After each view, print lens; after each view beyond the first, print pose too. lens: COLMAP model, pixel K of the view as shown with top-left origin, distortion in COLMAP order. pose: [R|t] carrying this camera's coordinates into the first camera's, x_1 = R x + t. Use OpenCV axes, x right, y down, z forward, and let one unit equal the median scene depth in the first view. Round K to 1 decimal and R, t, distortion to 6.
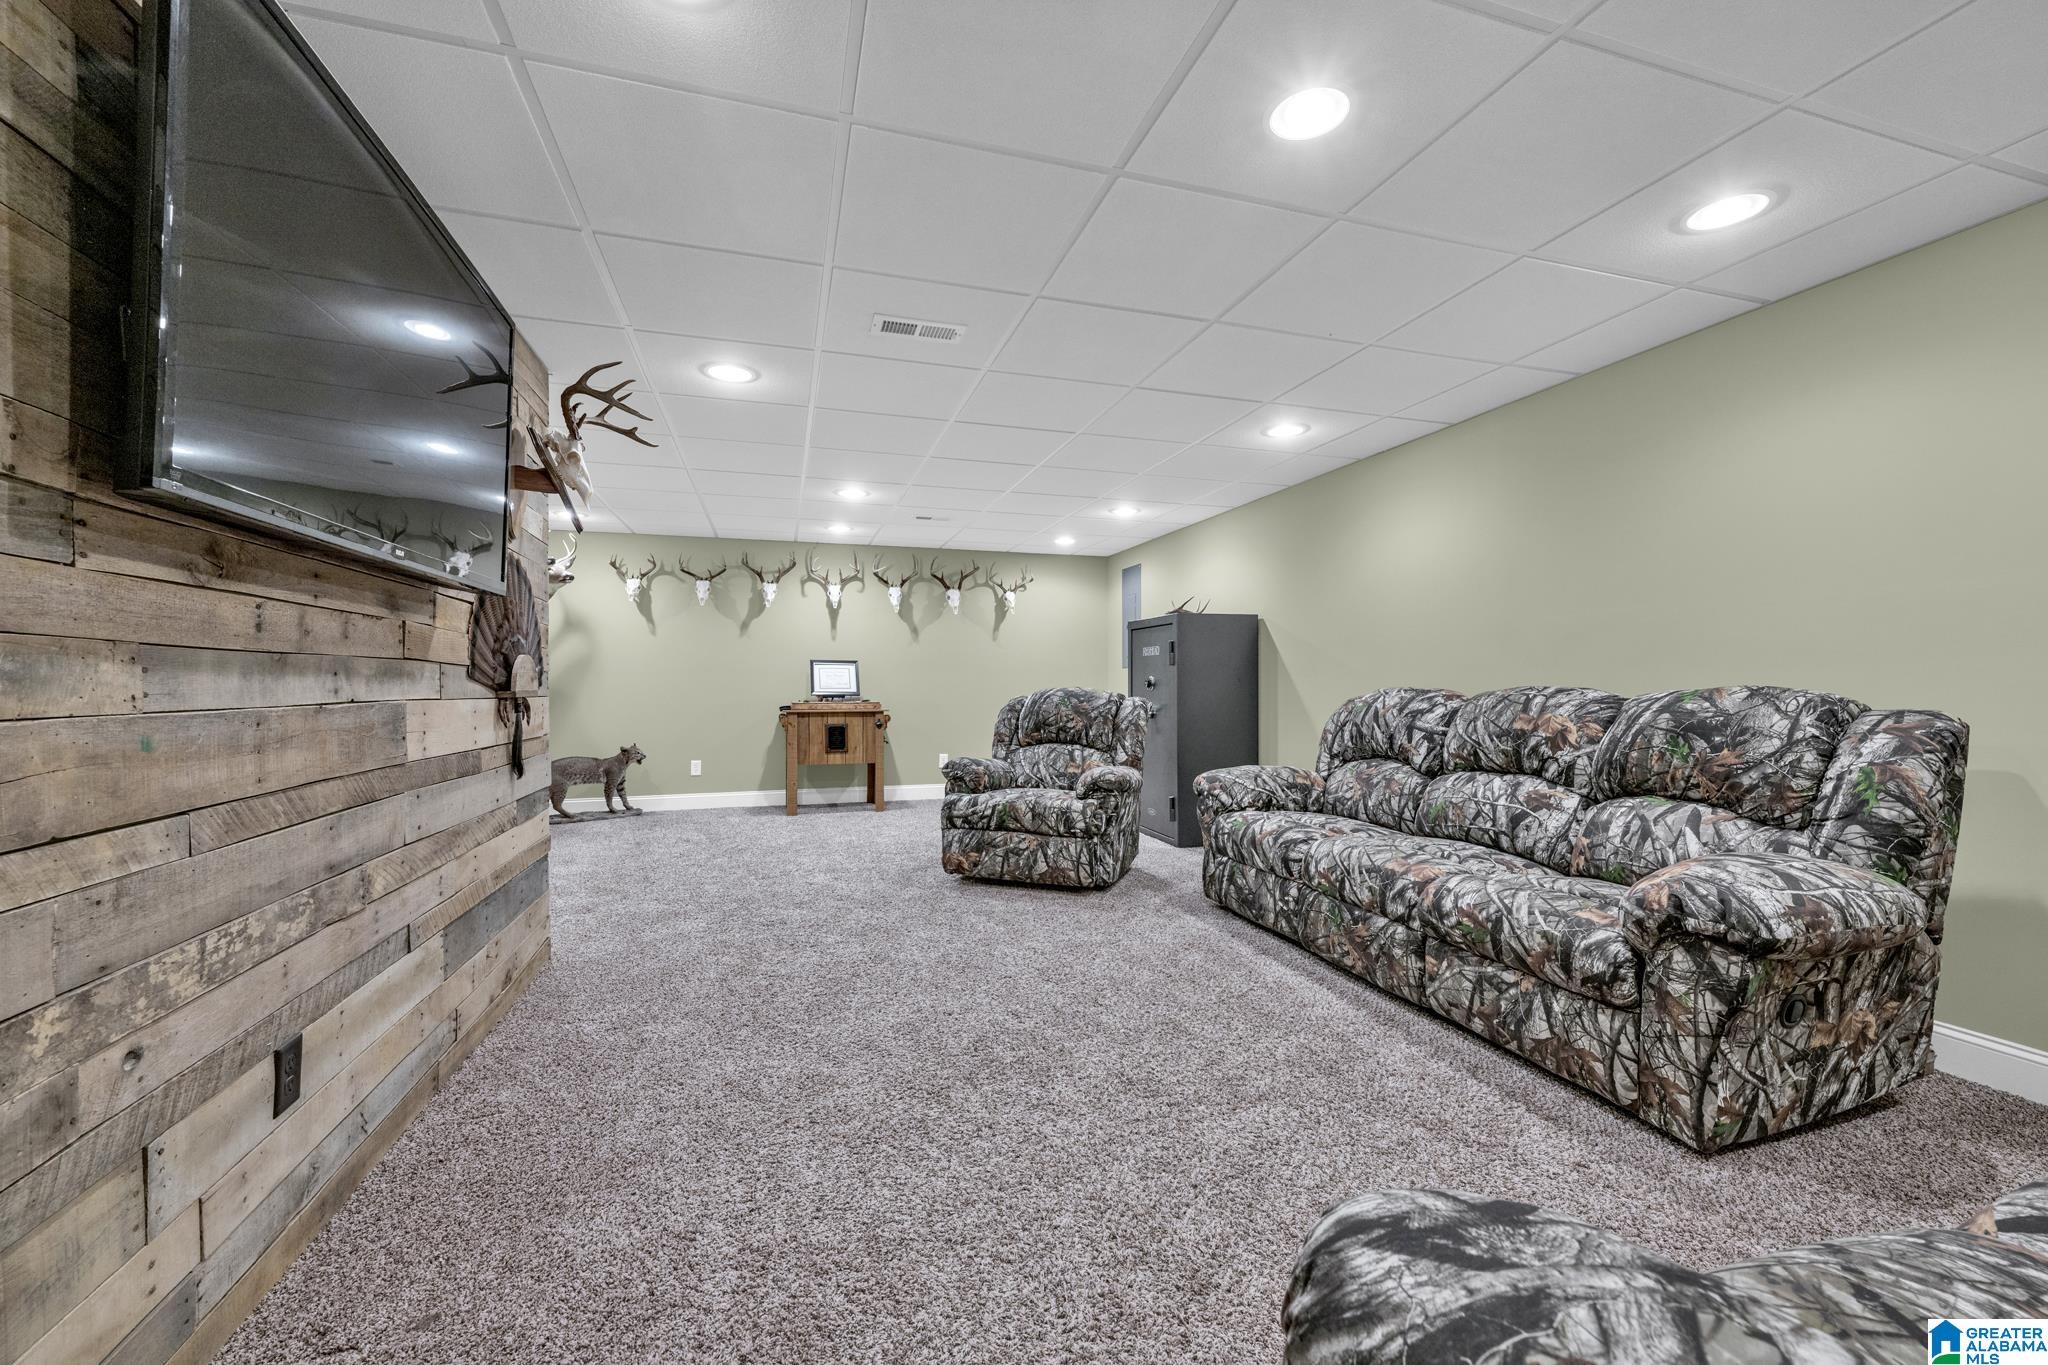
lens RADIAL K [[802.1, 0, 1025.4], [0, 802.1, 679.3], [0, 0, 1]] dist [-0.001054, 0.000070]
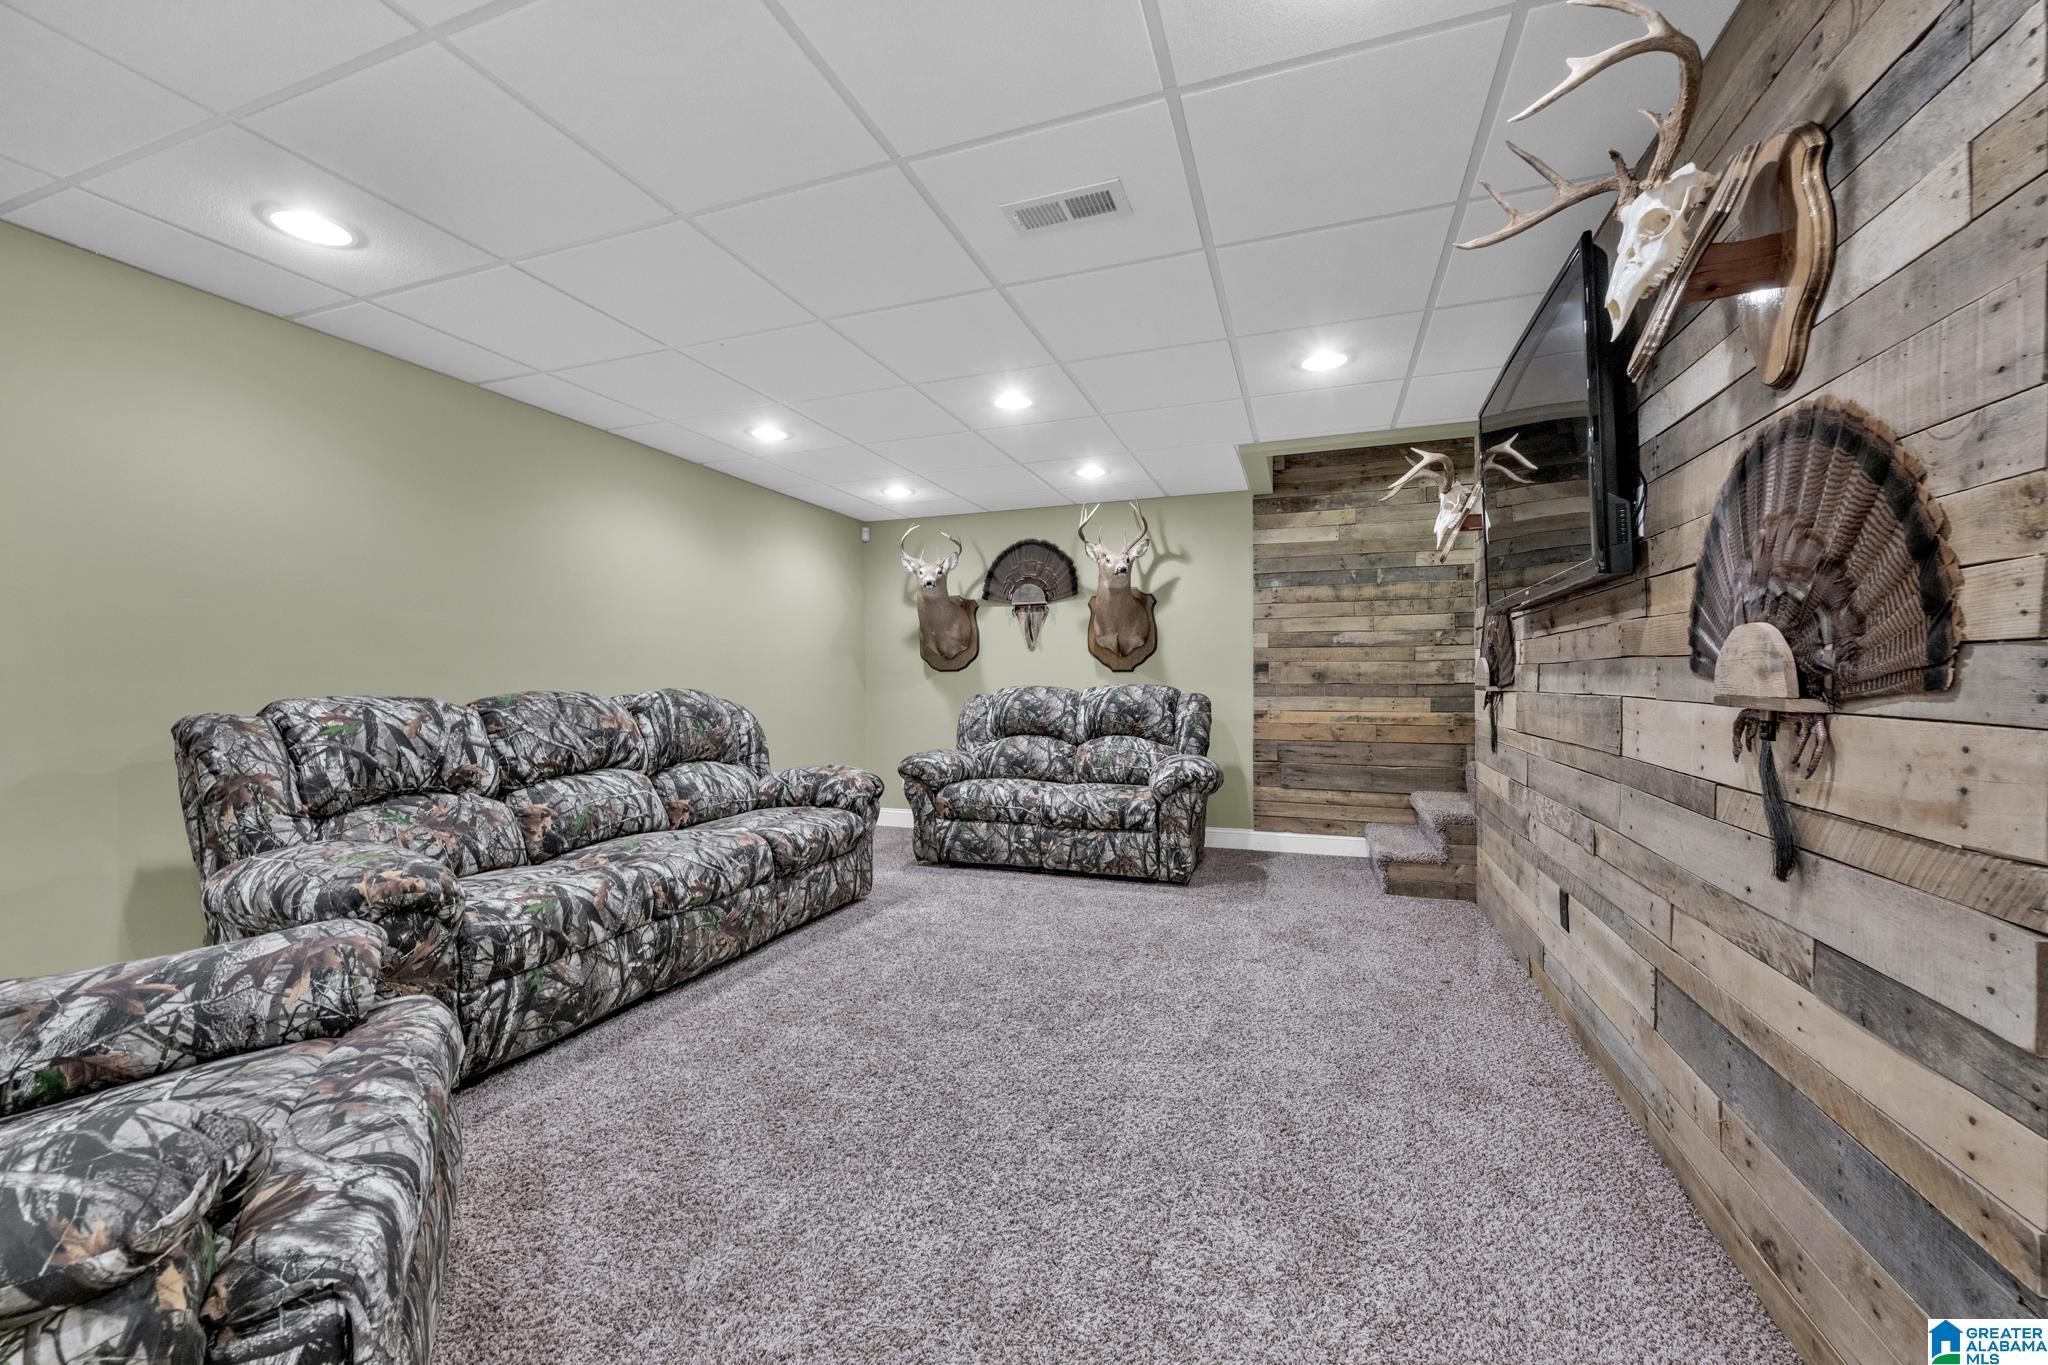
lens RADIAL K [[802.1, 0, 1026.0], [0, 802.1, 682.2], [0, 0, 1]] dist [-0.001054, 0.000070]
pose [[-0.797975, 0.006291, 0.602658, -0.551083], [0.004881, 0.999980, -0.003976, 0.005316], [-0.602671, -0.000231, -0.797990, 1.620057]]
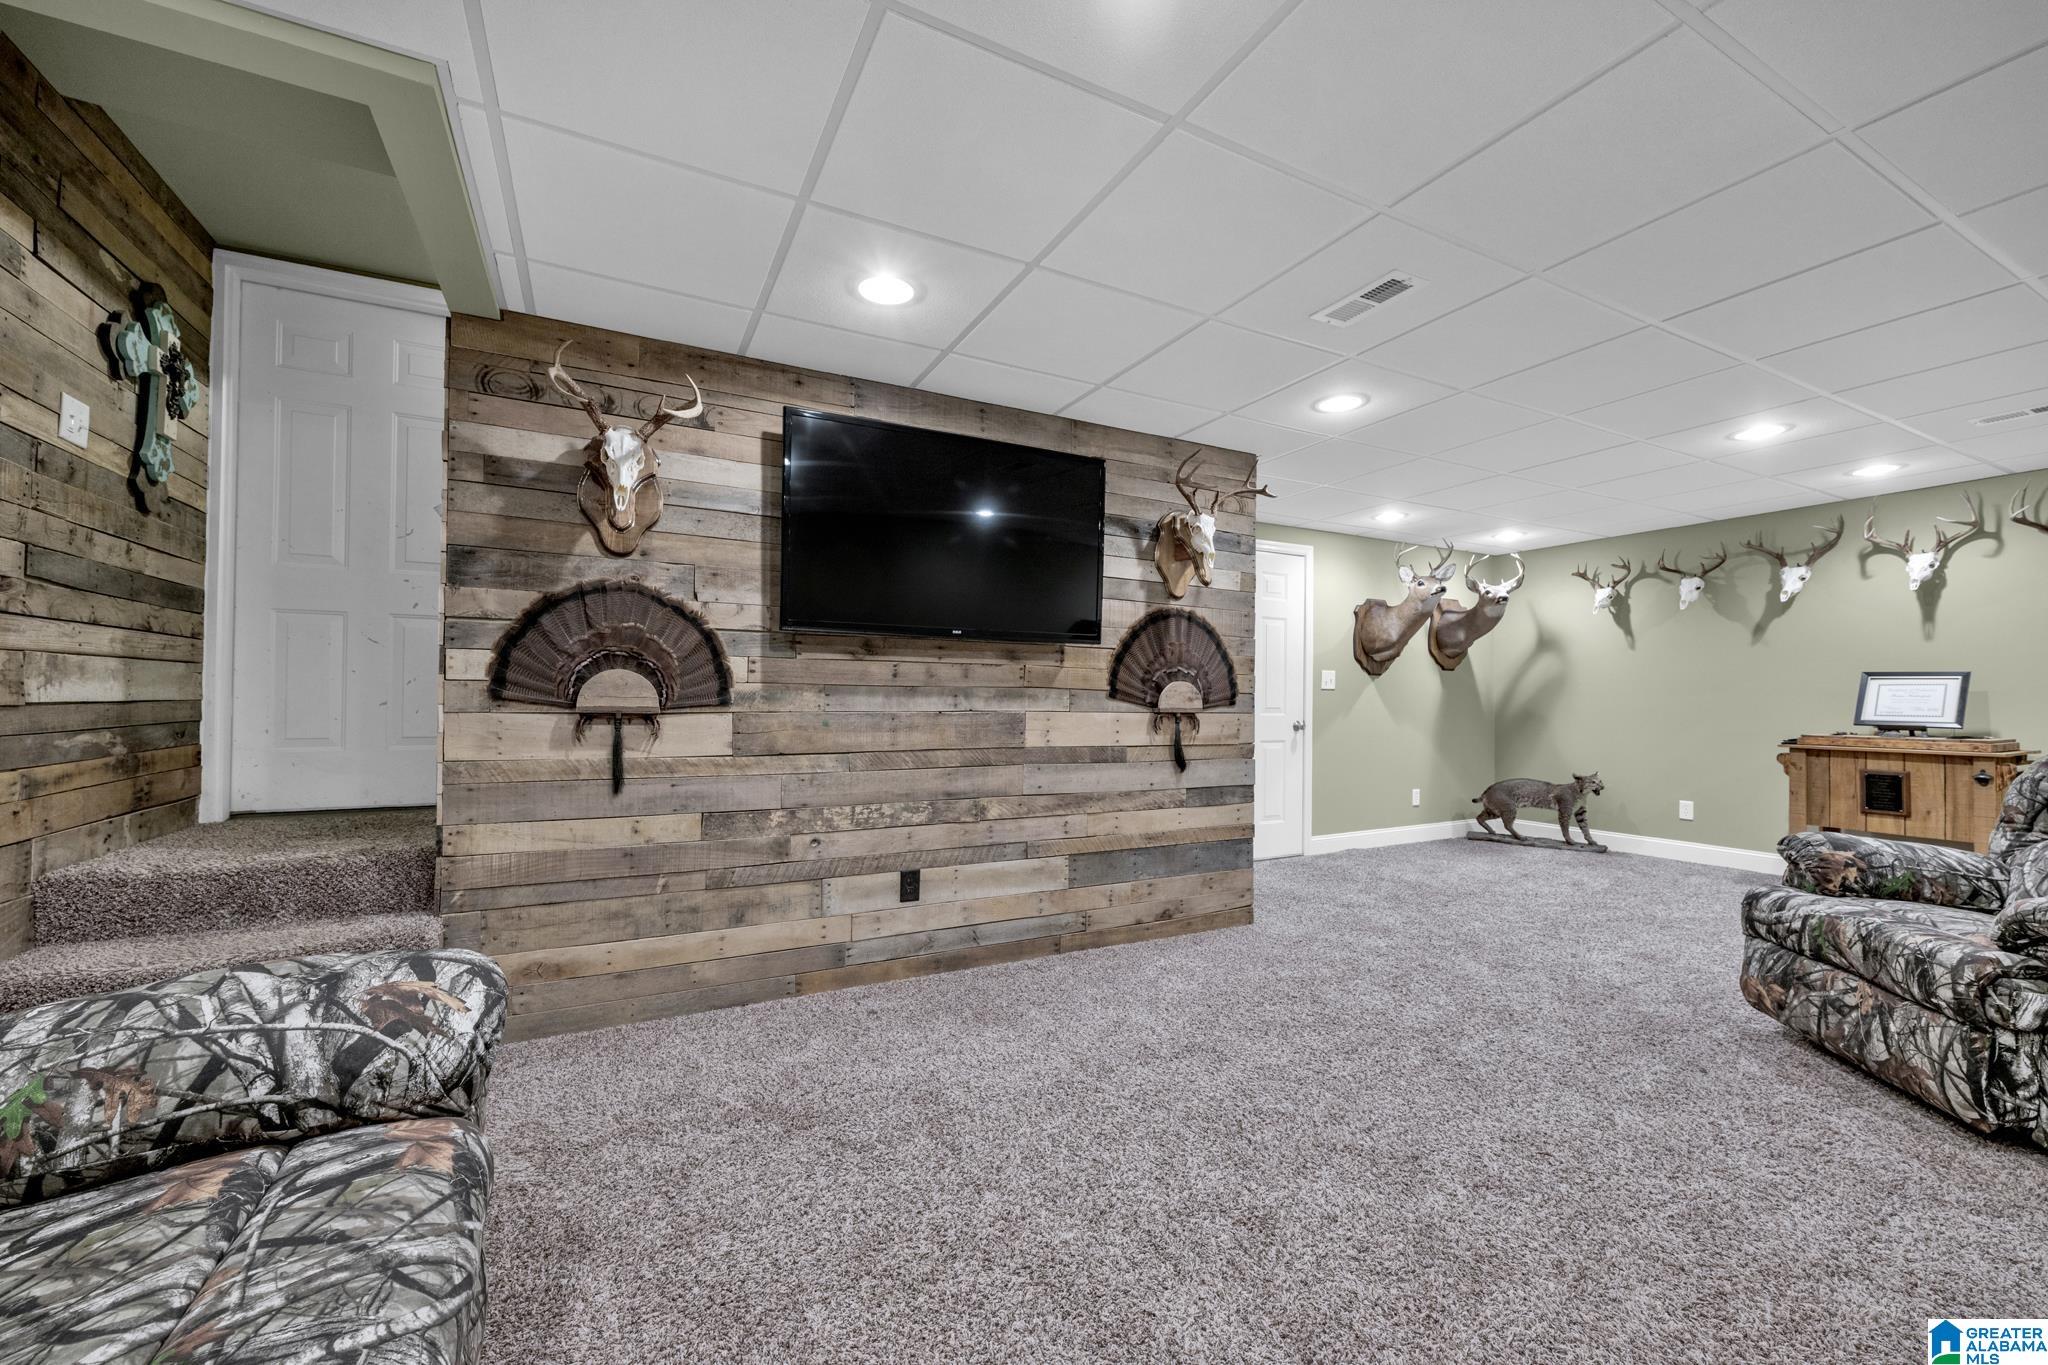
lens RADIAL K [[802.1, 0, 1026.6], [0, 802.1, 682.1], [0, 0, 1]] dist [-0.001054, 0.000070]
pose [[0.184805, -0.017376, -0.982622, 0.651046], [-0.003652, 0.999825, -0.018367, -0.003414], [0.982768, 0.006983, 0.184709, 0.480714]]
